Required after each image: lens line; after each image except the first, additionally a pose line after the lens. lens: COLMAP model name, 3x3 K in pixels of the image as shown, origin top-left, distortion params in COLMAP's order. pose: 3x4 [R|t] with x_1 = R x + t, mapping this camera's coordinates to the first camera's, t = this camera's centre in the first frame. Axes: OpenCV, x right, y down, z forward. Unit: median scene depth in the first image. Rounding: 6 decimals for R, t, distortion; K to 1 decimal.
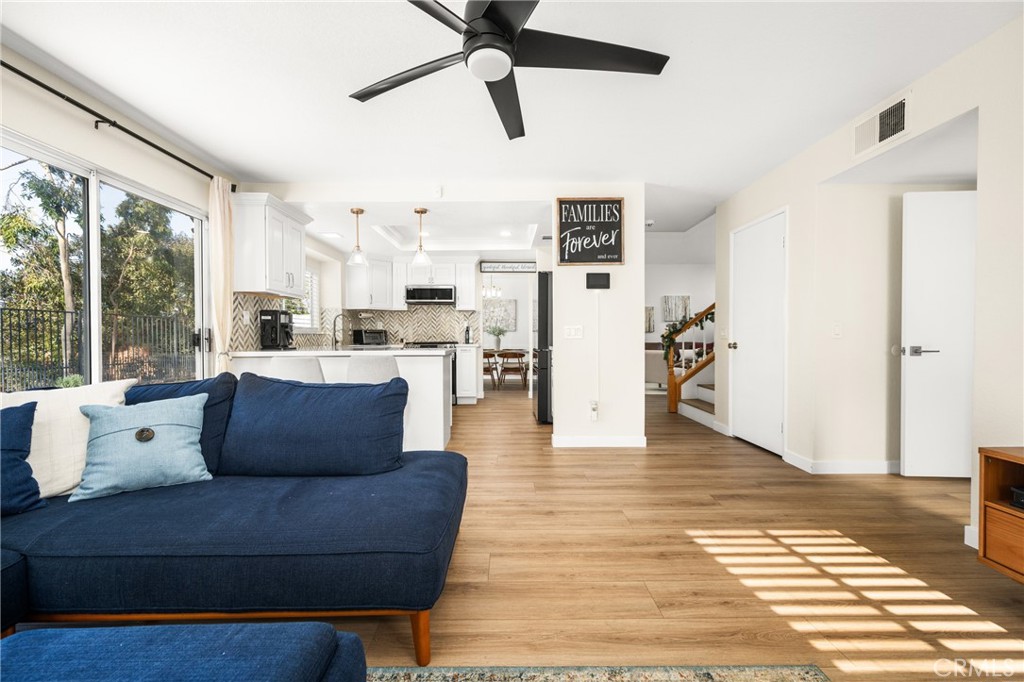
lens RADIAL K [[414.0, 0, 511.6], [0, 414.0, 339.1], [0, 0, 1]] dist [0.001915, 0.000068]
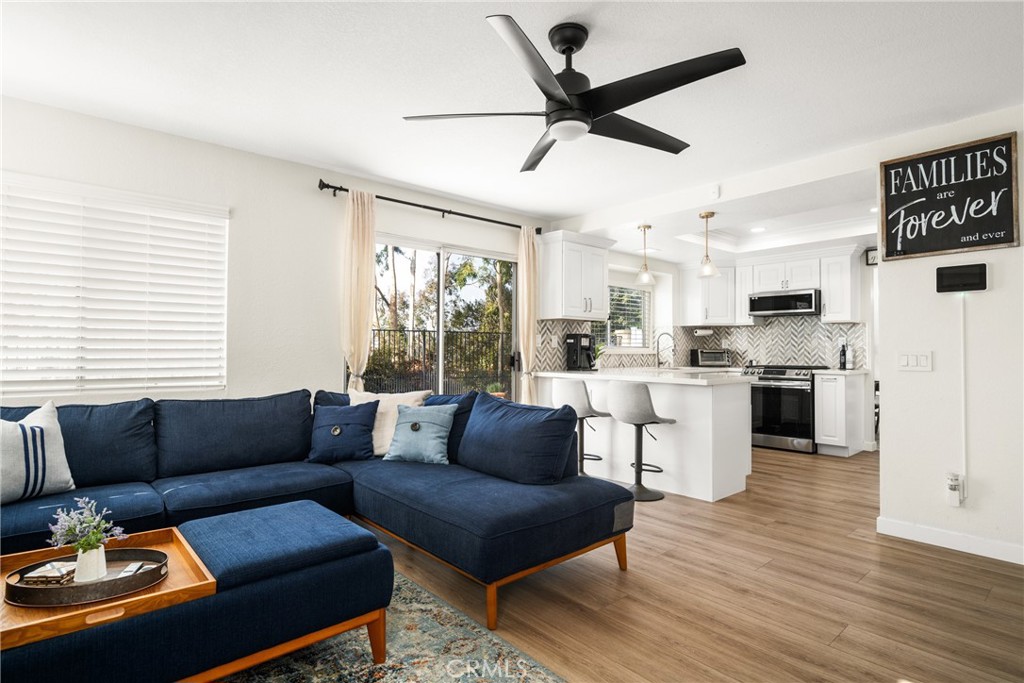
lens RADIAL K [[529.2, 0, 512.9], [0, 529.2, 336.3], [0, 0, 1]] dist [-0.002387, 0.000038]
pose [[0.651424, -0.012674, -0.758608, 0.368606], [-0.012069, 0.999561, -0.027063, -0.025572], [0.758618, 0.026785, 0.650985, -0.011923]]
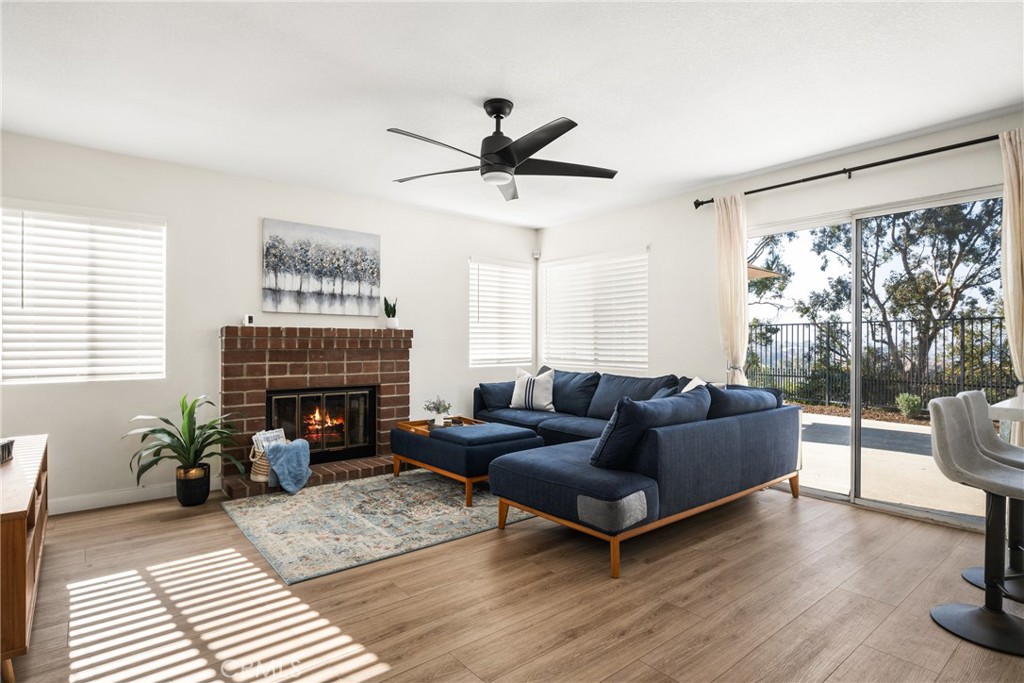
lens RADIAL K [[529.2, 0, 516.2], [0, 529.2, 345.1], [0, 0, 1]] dist [-0.002387, 0.000038]
pose [[-0.777816, 0.002876, -0.628486, 0.432614], [-0.004629, 0.999936, 0.010305, -0.029970], [0.628475, 0.010924, -0.777753, 1.001413]]
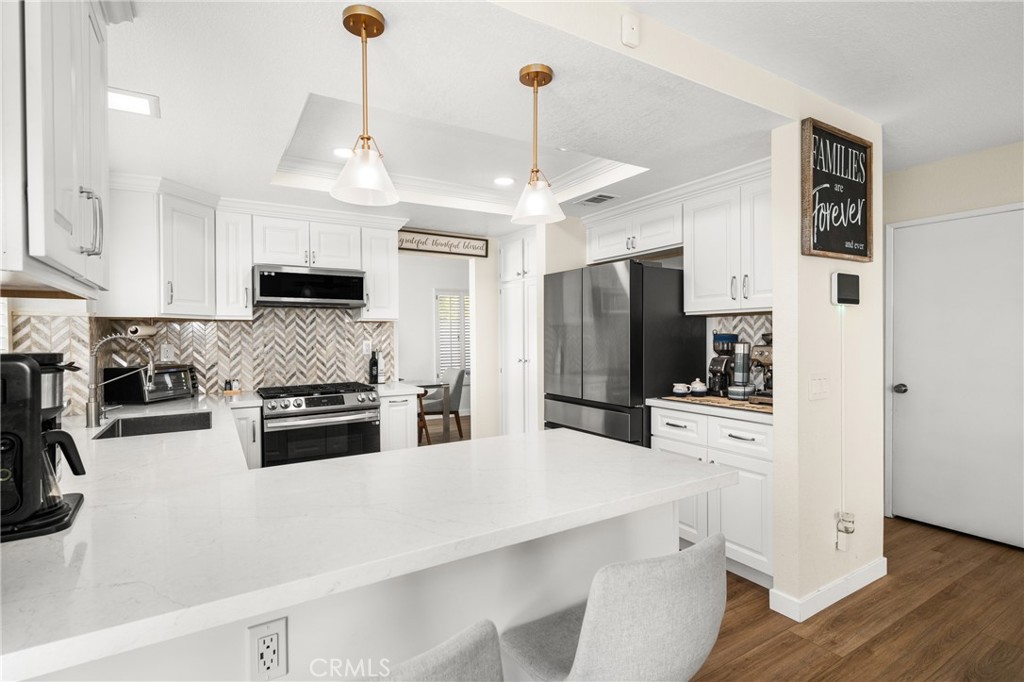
lens RADIAL K [[498.8, 0, 514.4], [0, 498.8, 339.4], [0, 0, 1]] dist [-0.003412, -0.000146]
pose [[0.854542, -0.006318, 0.519344, -0.497777], [0.007952, 0.999968, -0.000920, -0.077754], [-0.519321, 0.004916, 0.854565, 0.672403]]
